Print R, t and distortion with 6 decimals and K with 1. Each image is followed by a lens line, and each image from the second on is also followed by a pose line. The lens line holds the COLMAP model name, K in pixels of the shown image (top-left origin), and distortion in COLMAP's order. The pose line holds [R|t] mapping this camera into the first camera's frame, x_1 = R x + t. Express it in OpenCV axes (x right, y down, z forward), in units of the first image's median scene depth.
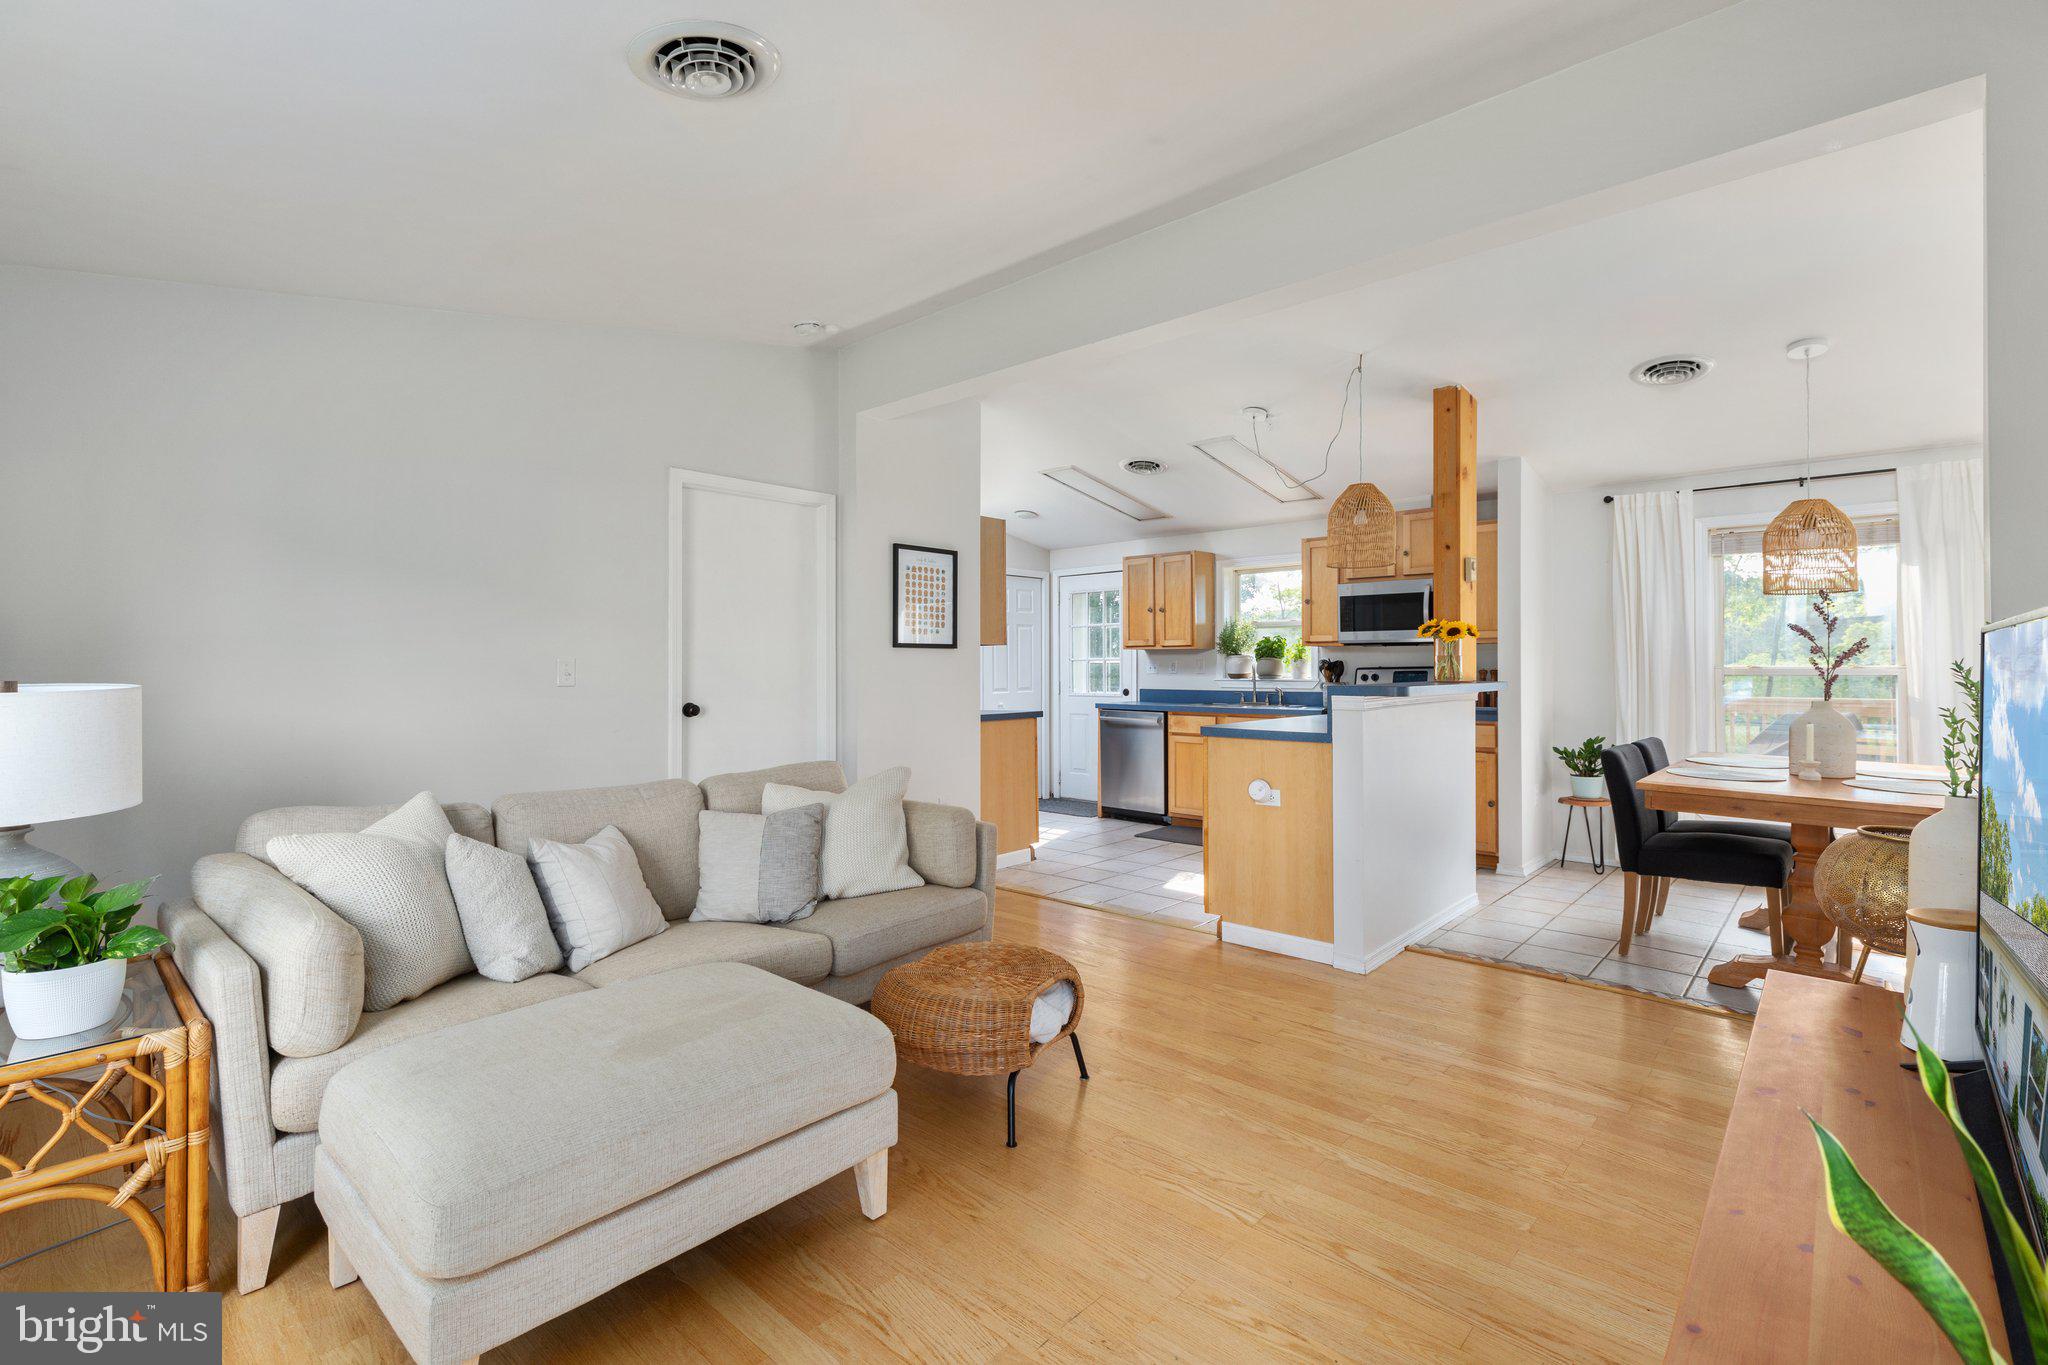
lens RADIAL K [[930.6, 0, 1023.1], [0, 930.6, 659.2], [0, 0, 1]] dist [0.005002, 0.000164]
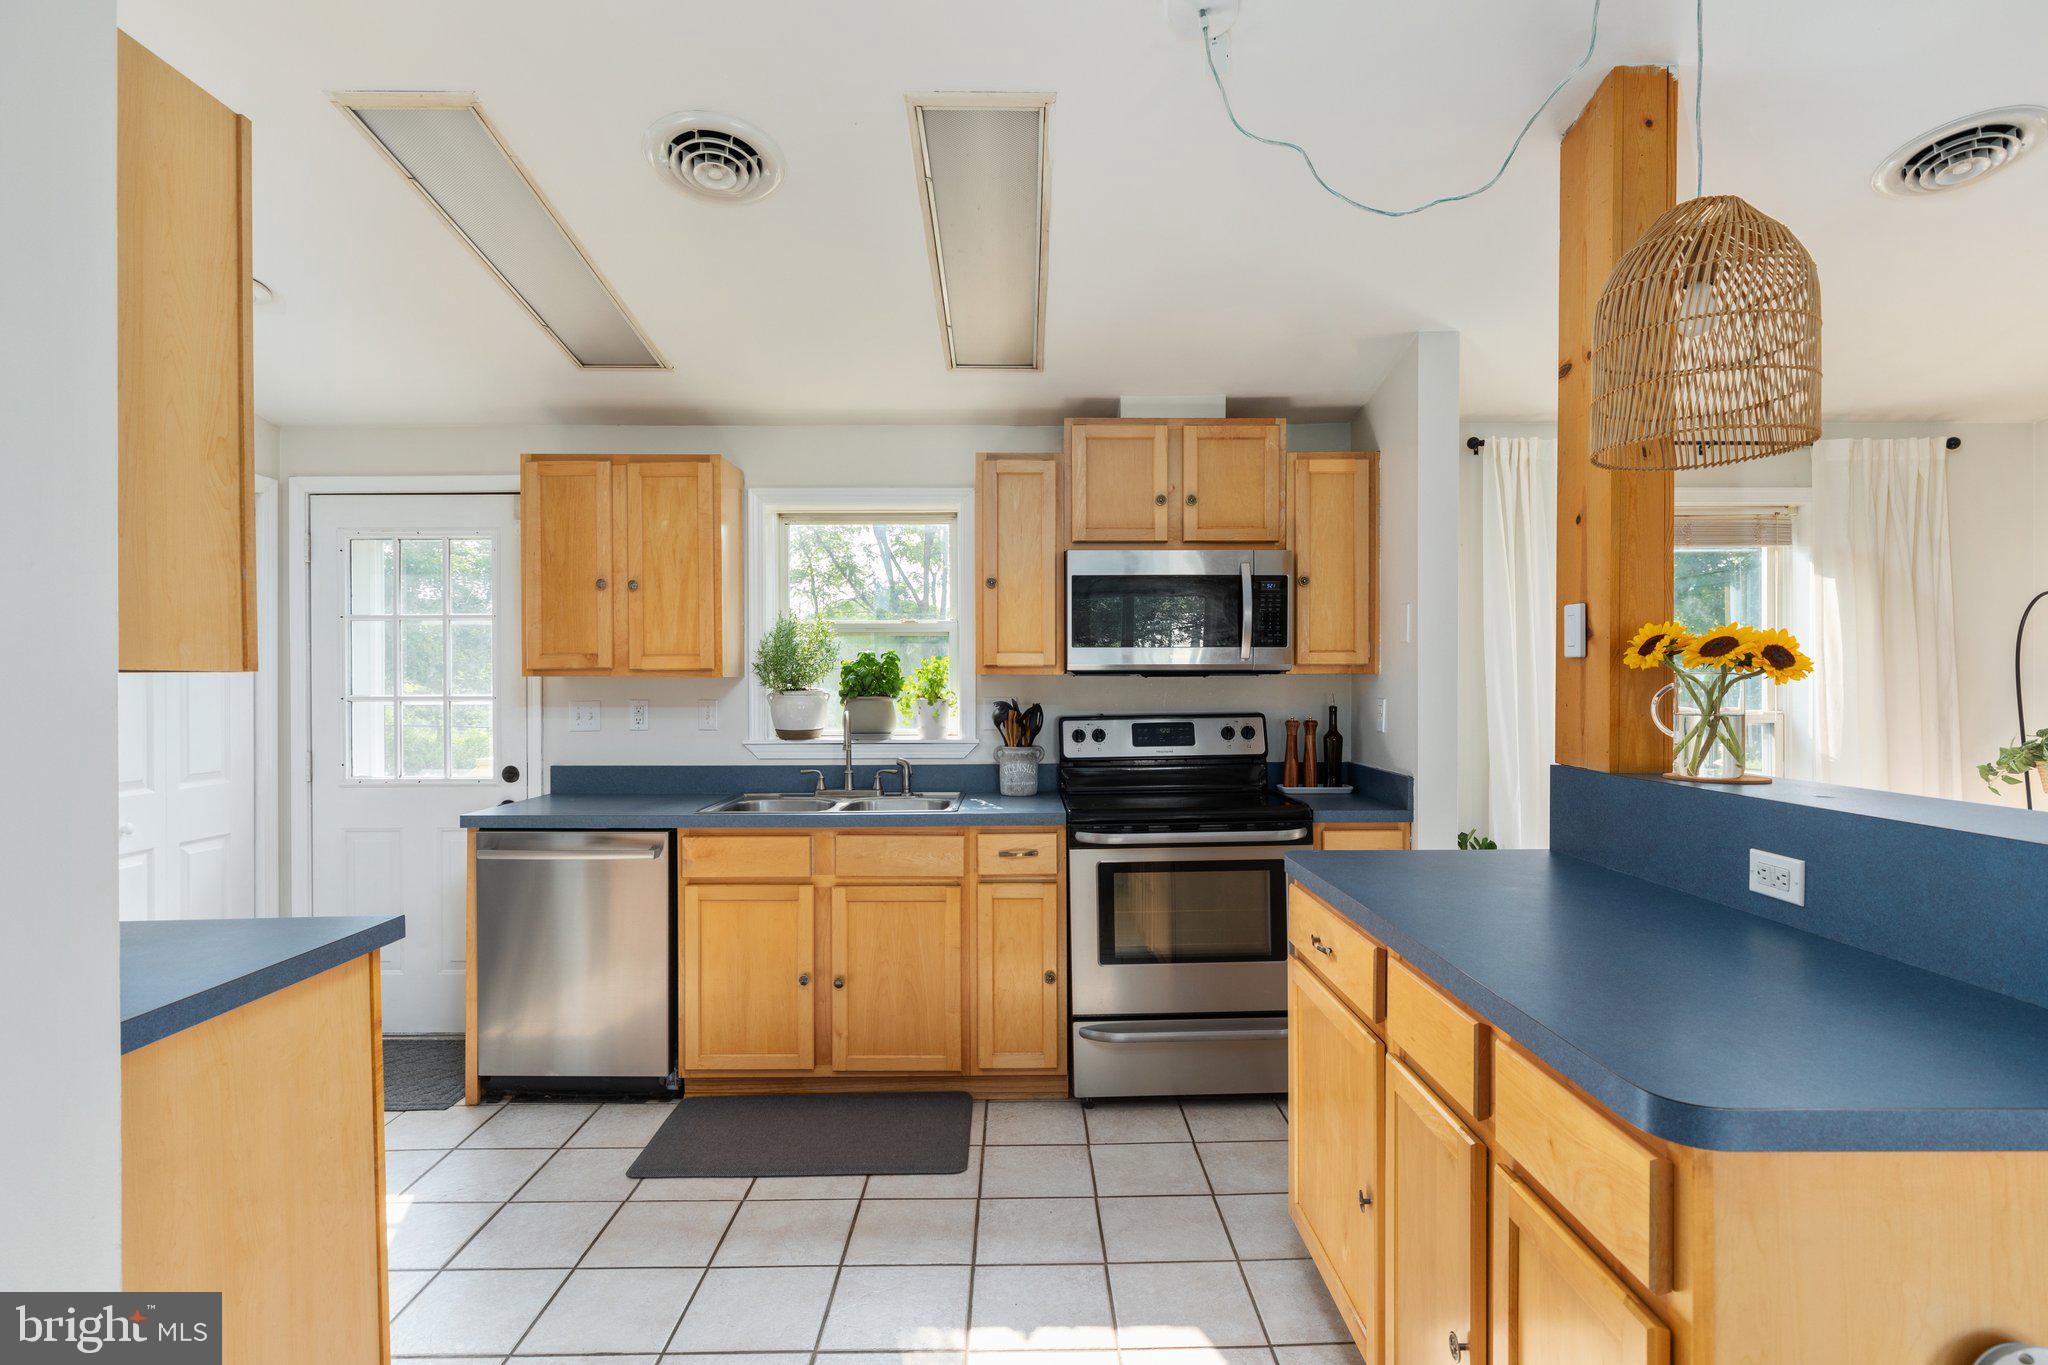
lens RADIAL K [[1022.9, 0, 1024.0], [0, 1022.9, 682.5], [0, 0, 1]] dist [0.000285, -0.000134]
pose [[0.738930, -0.001096, 0.673781, -0.049804], [-0.003722, 0.999977, 0.005709, -0.016002], [-0.673772, -0.006726, 0.738909, 0.724951]]
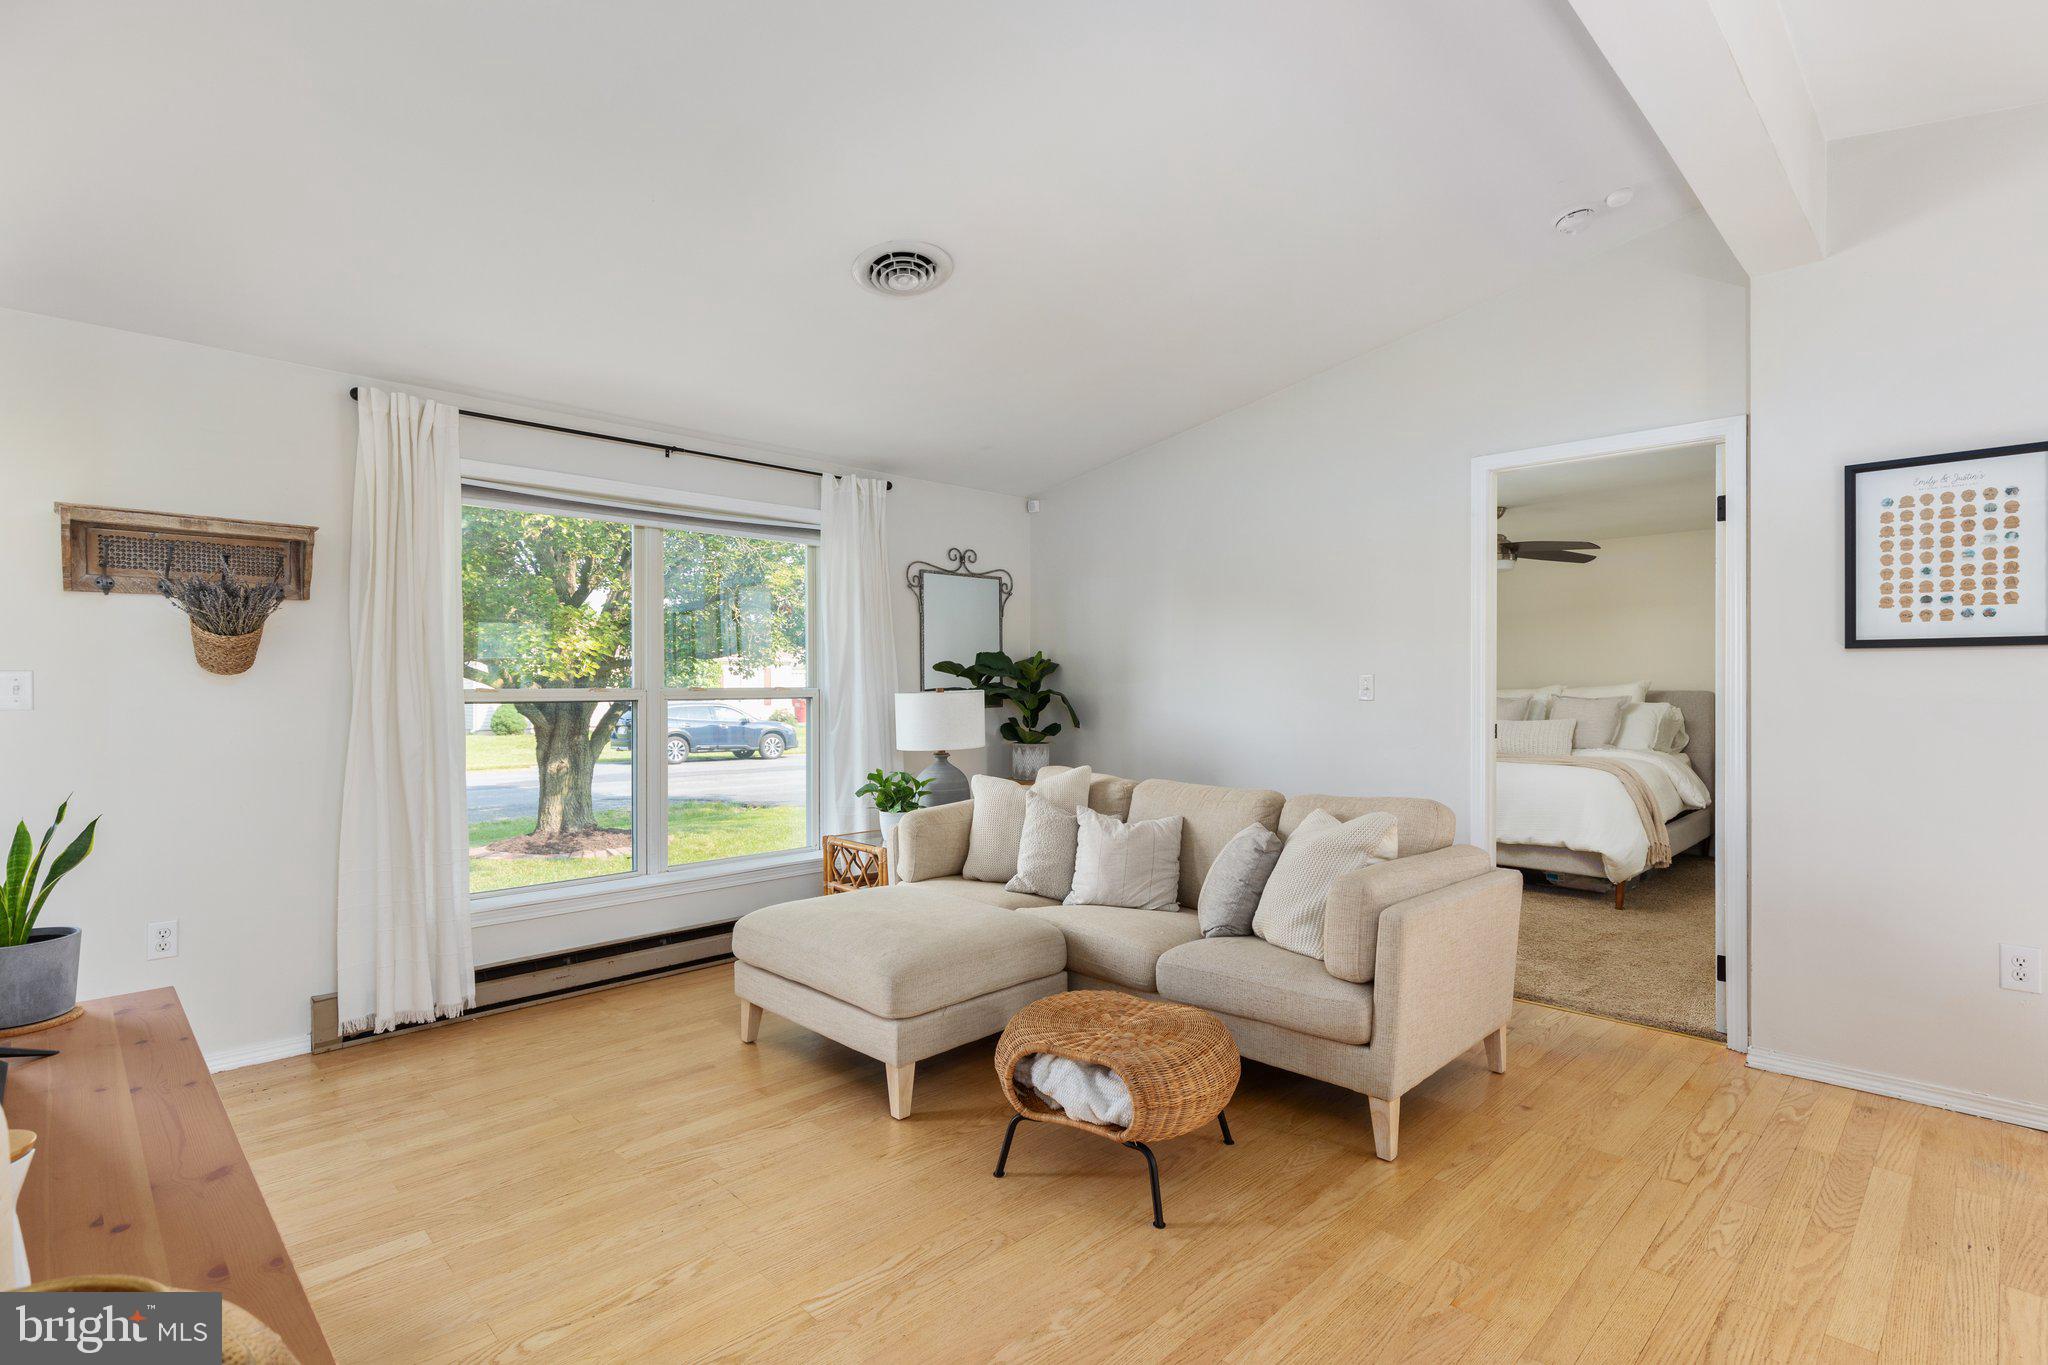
lens RADIAL K [[964.2, 0, 1024.0], [0, 964.2, 682.5], [0, 0, 1]] dist [-0.001811, 0.000028]
pose [[-0.061149, 0.003907, -0.998121, 0.439507], [0.008390, 0.999959, 0.003400, 0.001797], [0.998093, -0.008166, -0.061179, 0.485197]]
